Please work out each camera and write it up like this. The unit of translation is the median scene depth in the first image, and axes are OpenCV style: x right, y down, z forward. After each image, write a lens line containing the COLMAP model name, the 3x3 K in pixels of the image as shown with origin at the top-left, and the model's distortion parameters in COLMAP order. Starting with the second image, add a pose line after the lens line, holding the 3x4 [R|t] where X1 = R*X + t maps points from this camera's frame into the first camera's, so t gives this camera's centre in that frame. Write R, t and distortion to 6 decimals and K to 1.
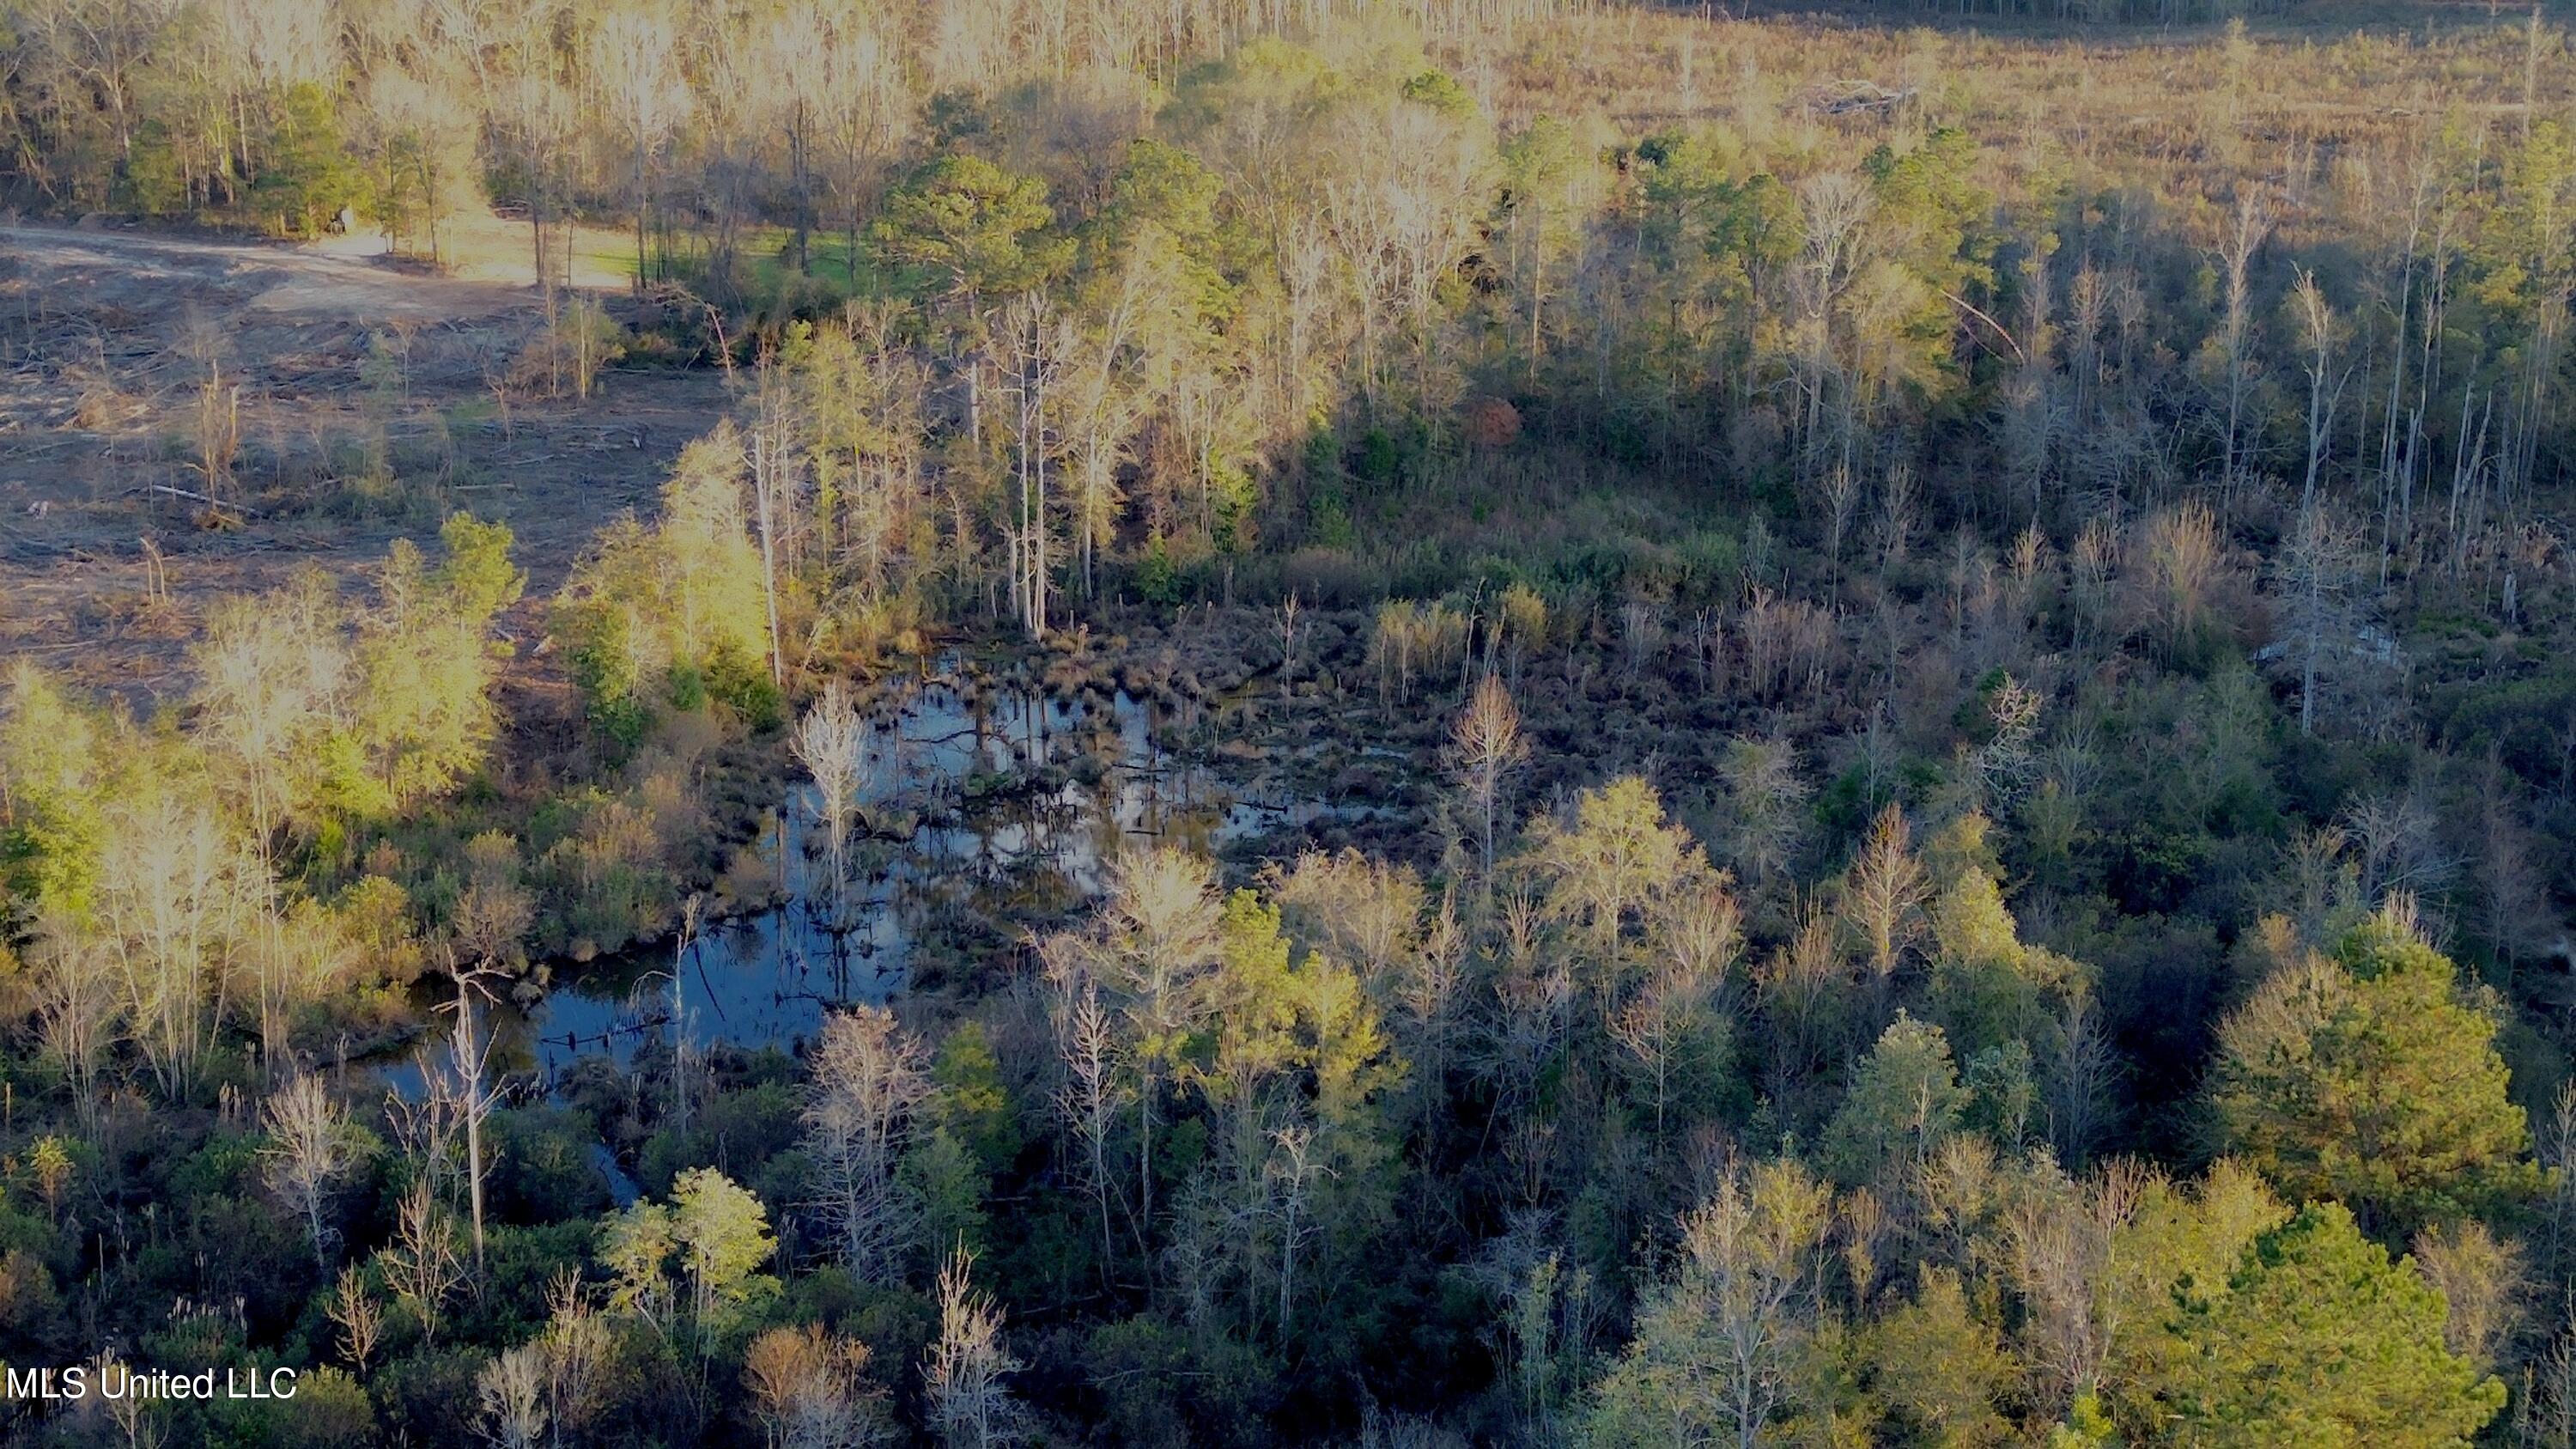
lens RADIAL K [[3546.0, 0, 1288.0], [0, 3546.0, 724.5], [0, 0, 1]] dist [0.258698, -0.886672]
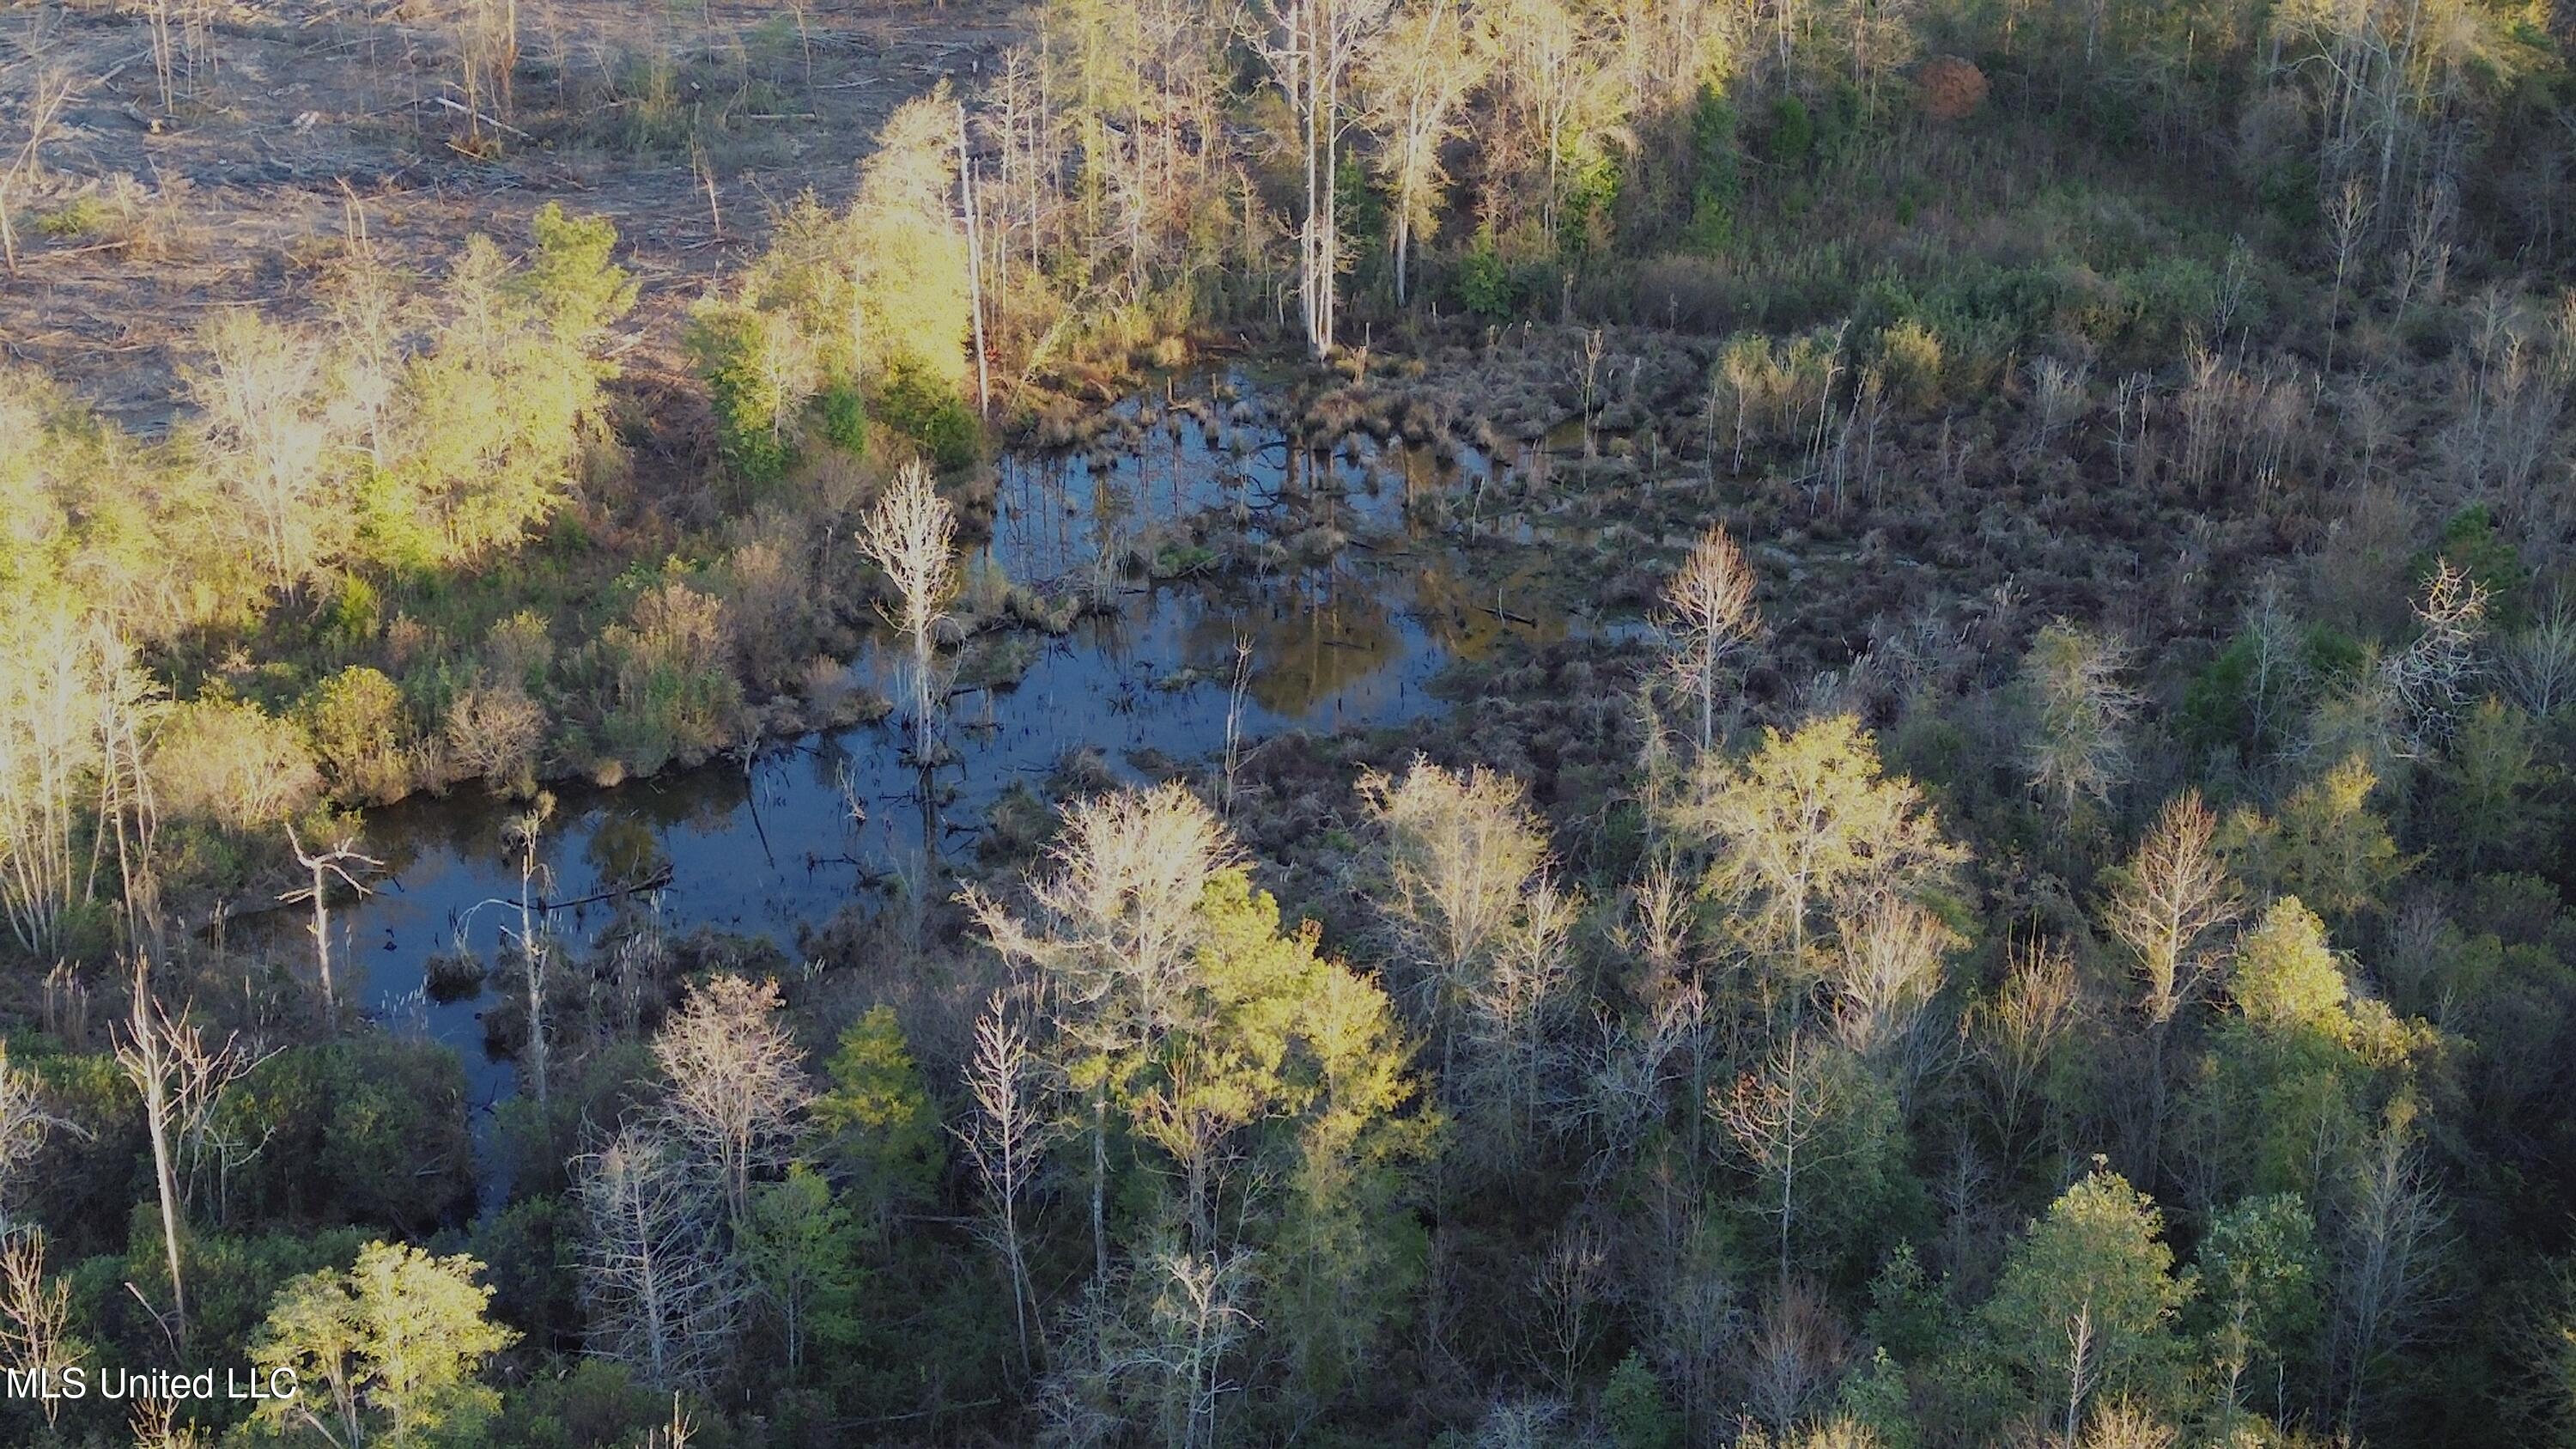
lens RADIAL K [[3546.0, 0, 1288.0], [0, 3546.0, 724.5], [0, 0, 1]] dist [0.258698, -0.886672]
pose [[0.981411, 0.073749, -0.177181, 0.079190], [-0.050658, 0.990023, 0.131486, -0.049971], [0.185110, -0.120066, 0.975355, 0.182236]]
